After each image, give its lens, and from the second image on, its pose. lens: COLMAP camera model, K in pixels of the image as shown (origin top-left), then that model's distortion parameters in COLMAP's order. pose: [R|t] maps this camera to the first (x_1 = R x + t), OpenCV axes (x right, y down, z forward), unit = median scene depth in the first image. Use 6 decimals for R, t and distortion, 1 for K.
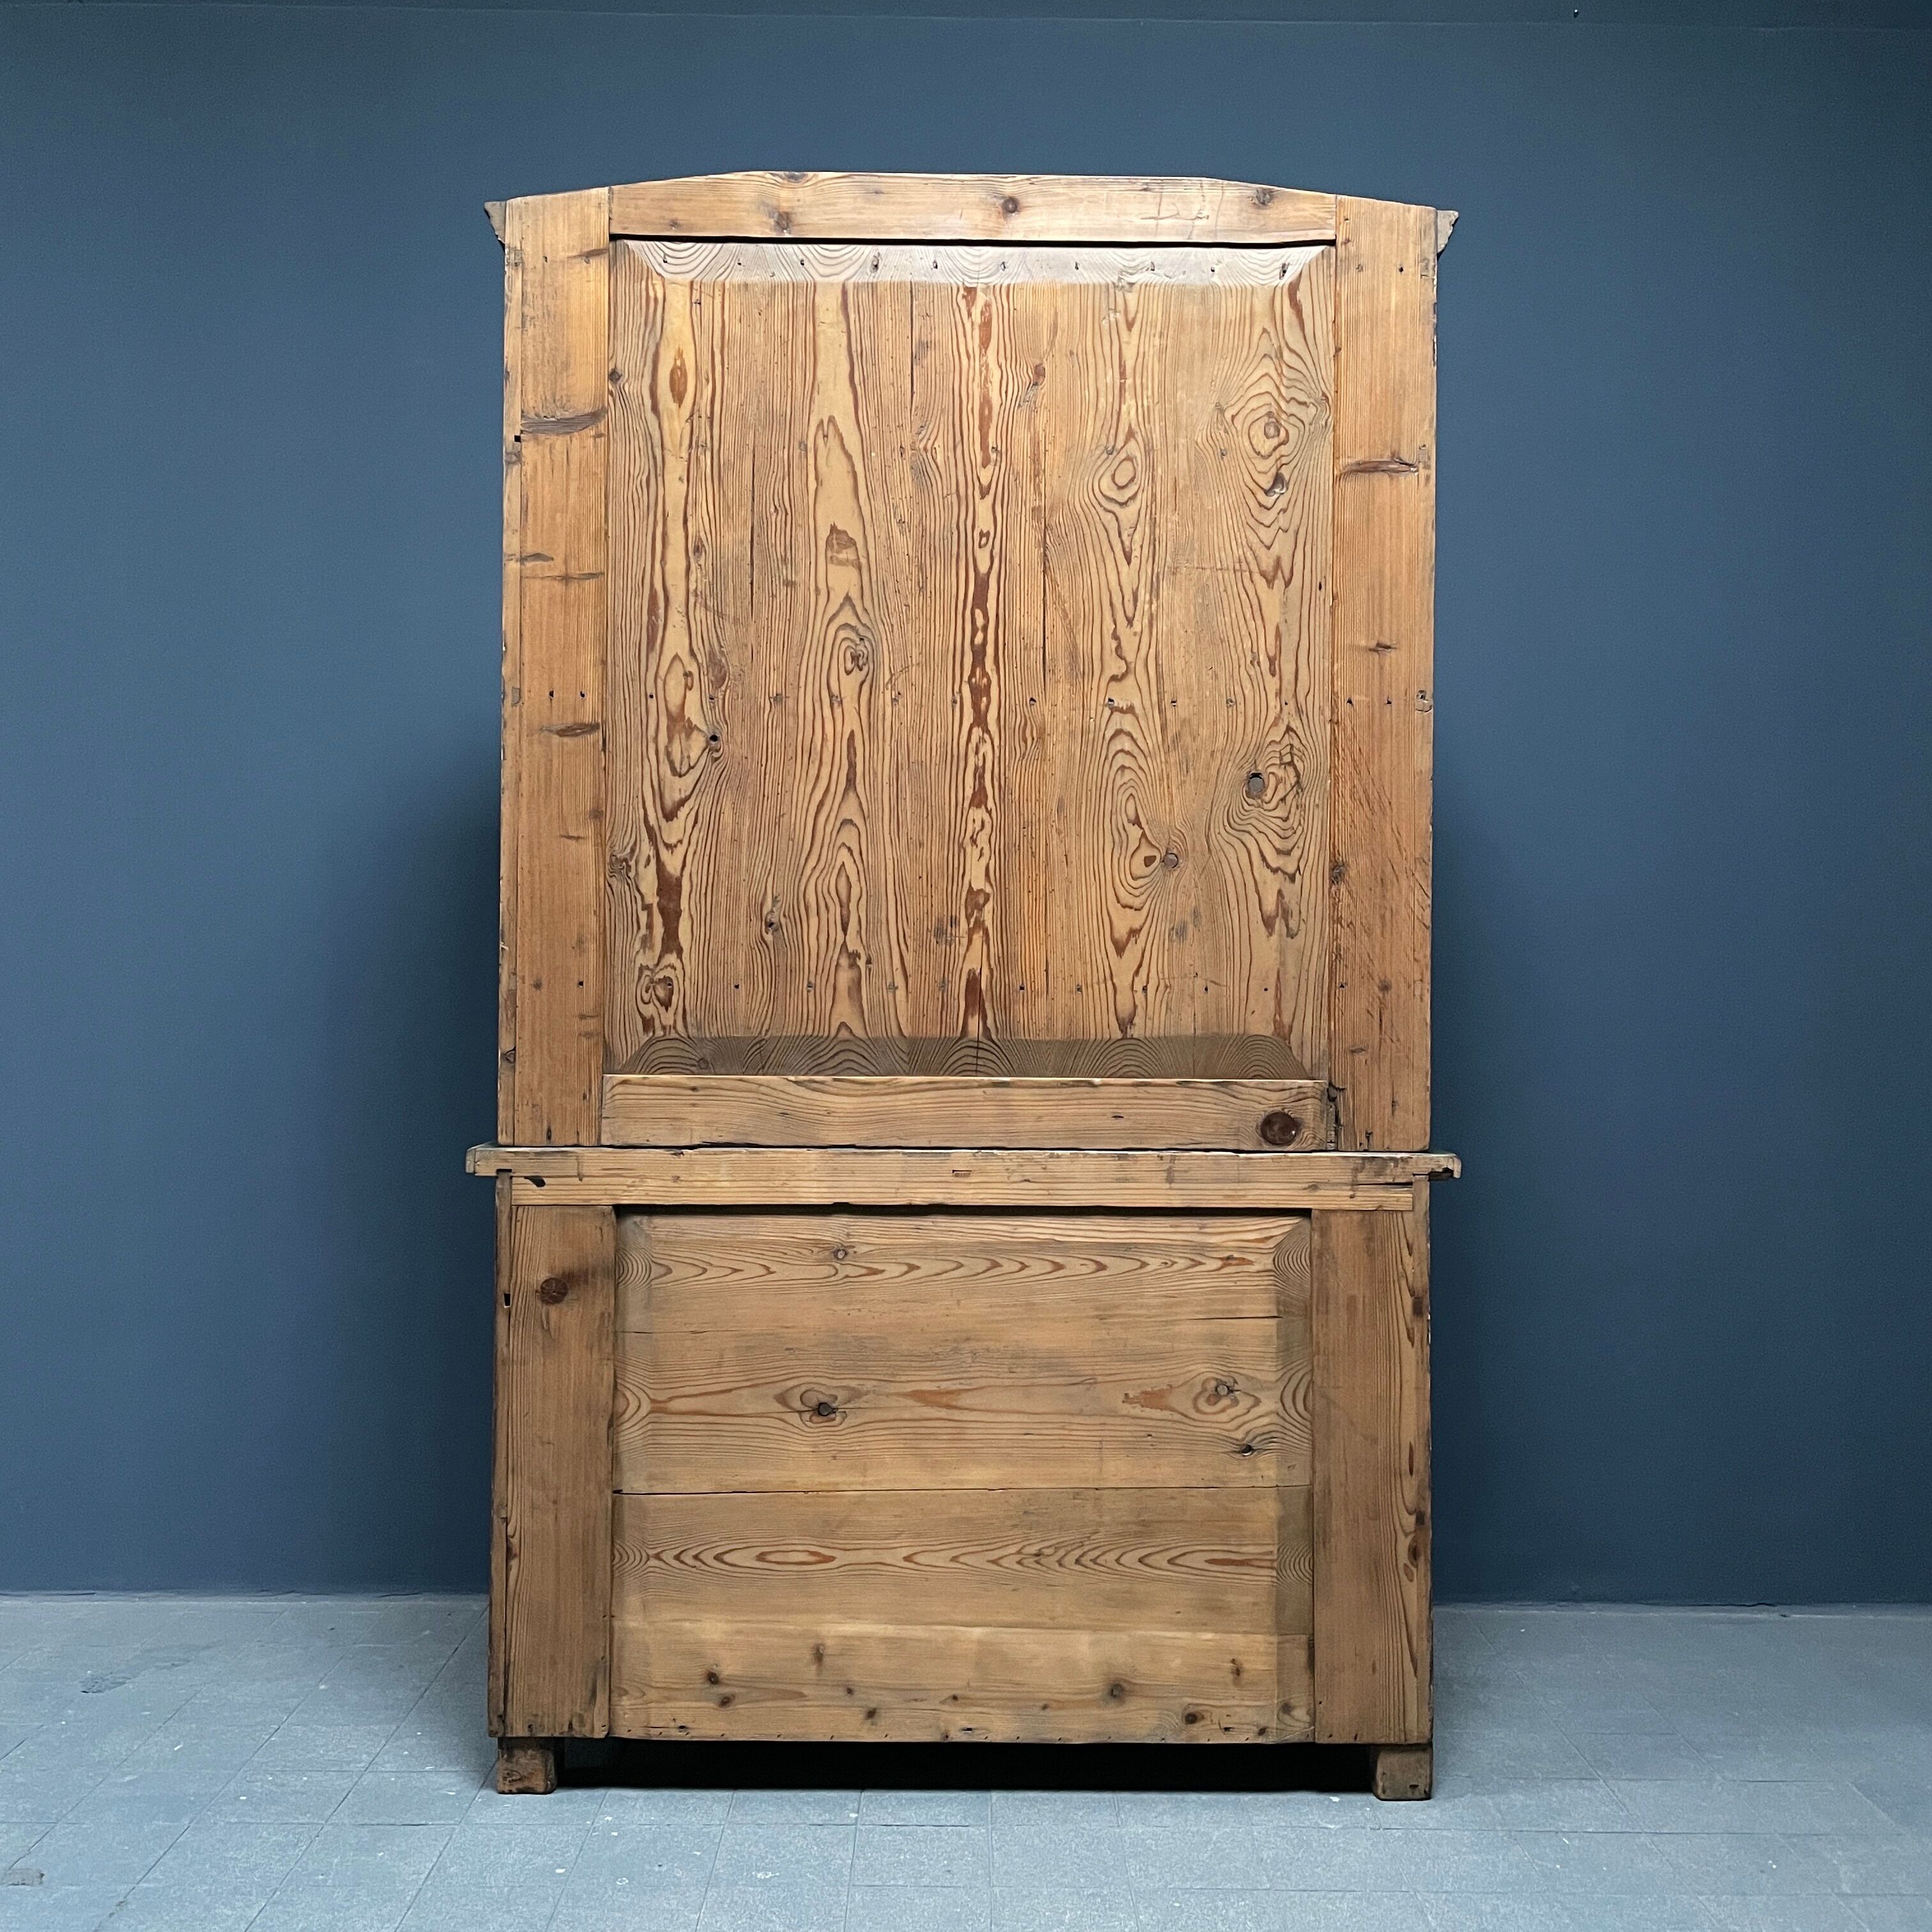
lens RADIAL K [[1947.2, 0, 966.5], [0, 1947.2, 951.2], [0, 0, 1]] dist [0.115535, -0.195975]
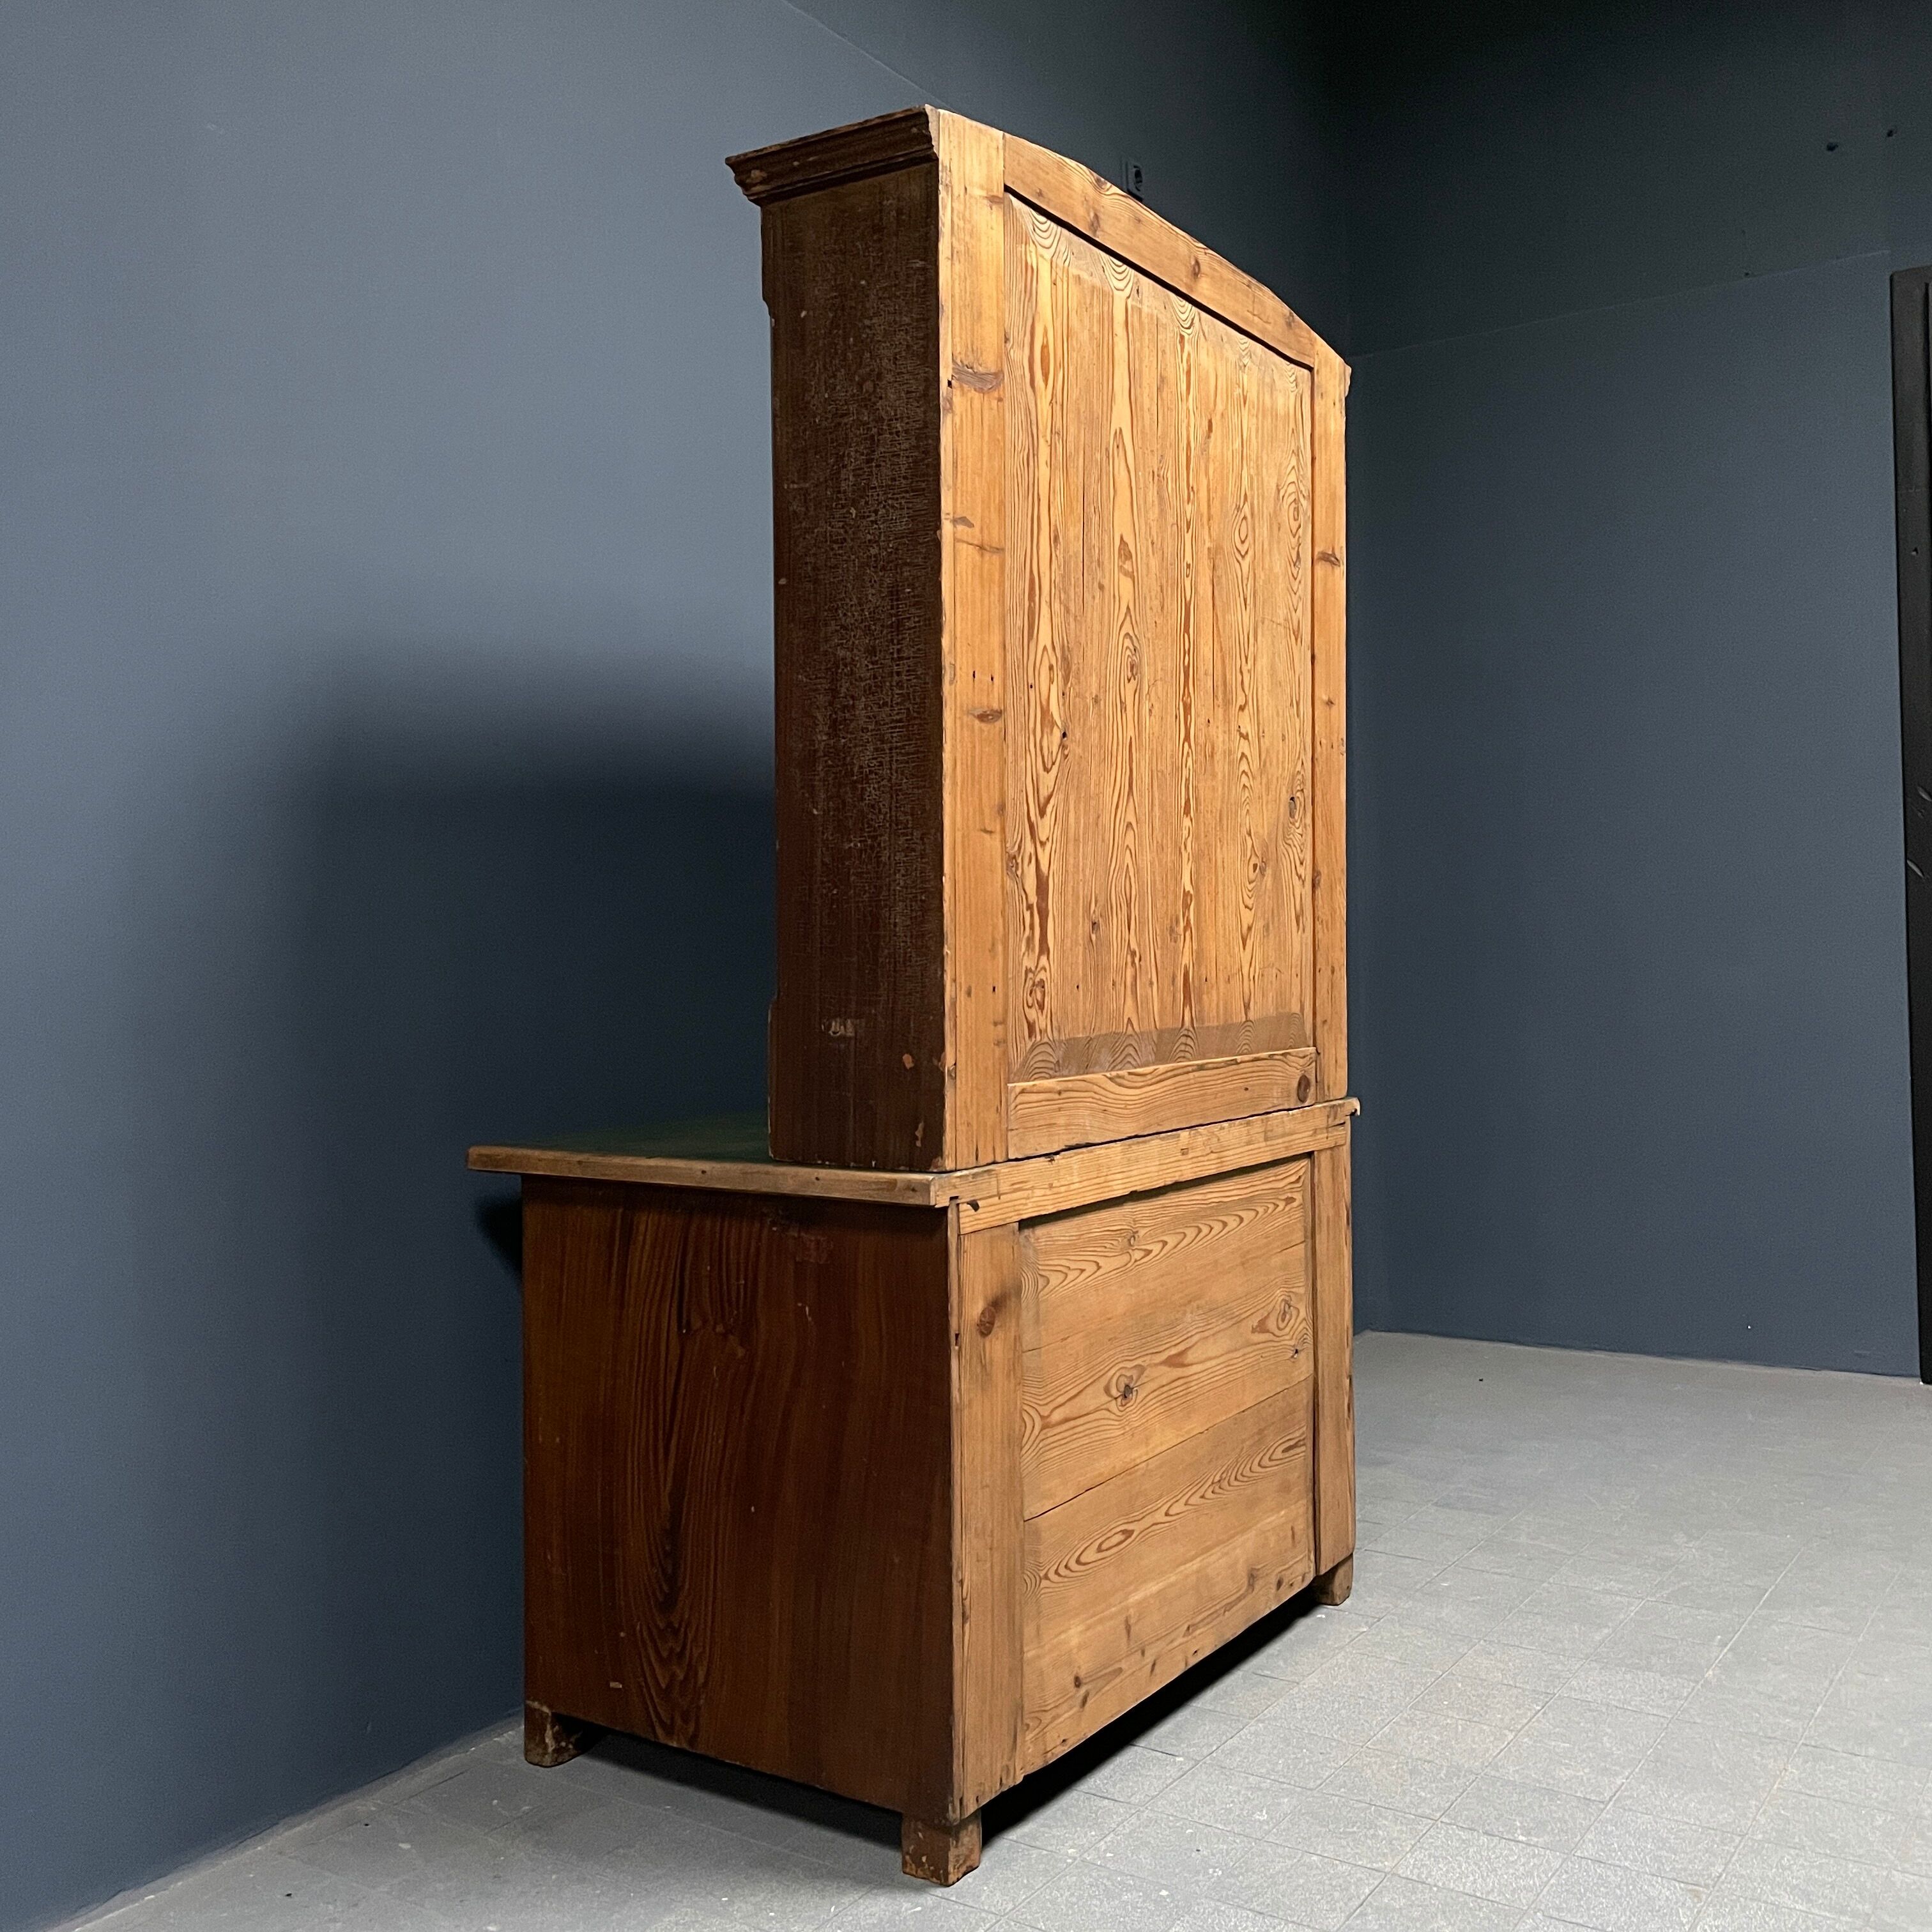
lens RADIAL K [[1947.2, 0, 966.5], [0, 1947.2, 951.2], [0, 0, 1]] dist [0.115535, -0.195975]
pose [[0.555418, -0.017416, 0.831389, -0.974207], [0.000232, 0.999784, 0.020788, -0.020717], [-0.831571, -0.011353, 0.555302, 0.495153]]
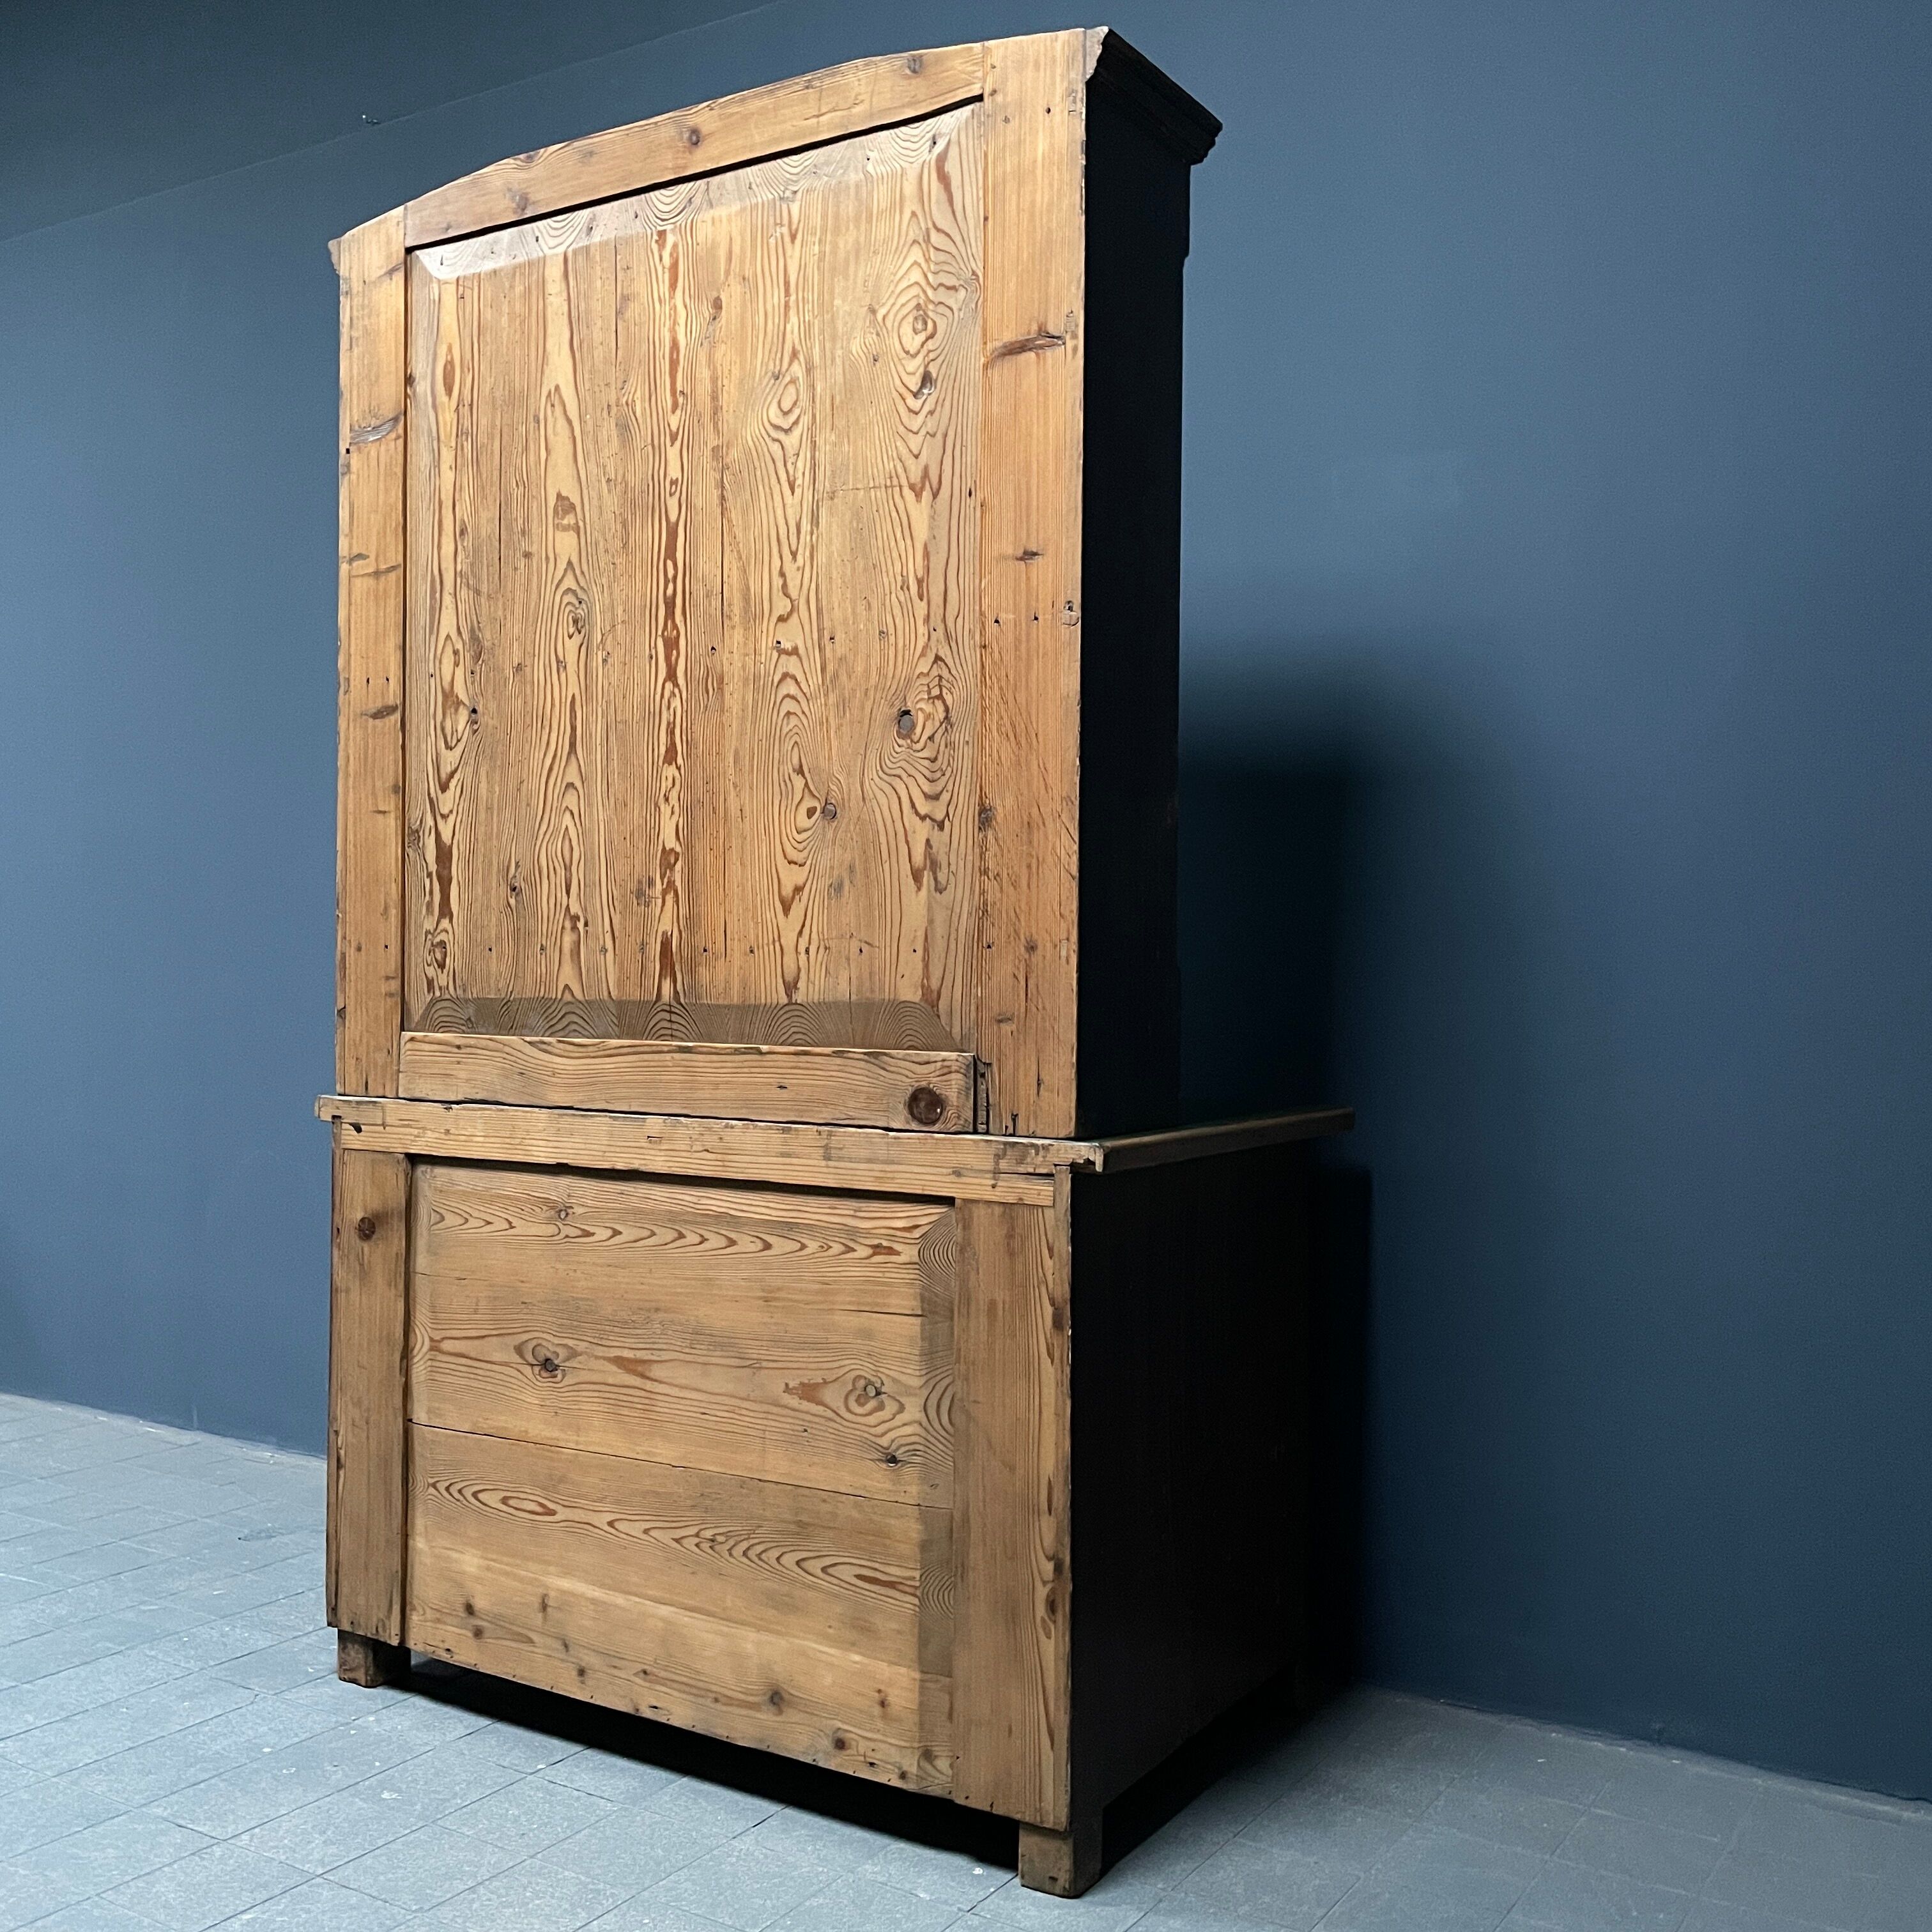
lens RADIAL K [[1947.2, 0, 966.5], [0, 1947.2, 951.2], [0, 0, 1]] dist [0.115535, -0.195975]
pose [[0.842440, -0.003108, -0.538781, 0.656323], [0.004657, 0.999988, 0.001513, 0.018643], [0.538770, -0.003783, 0.842444, 0.258371]]
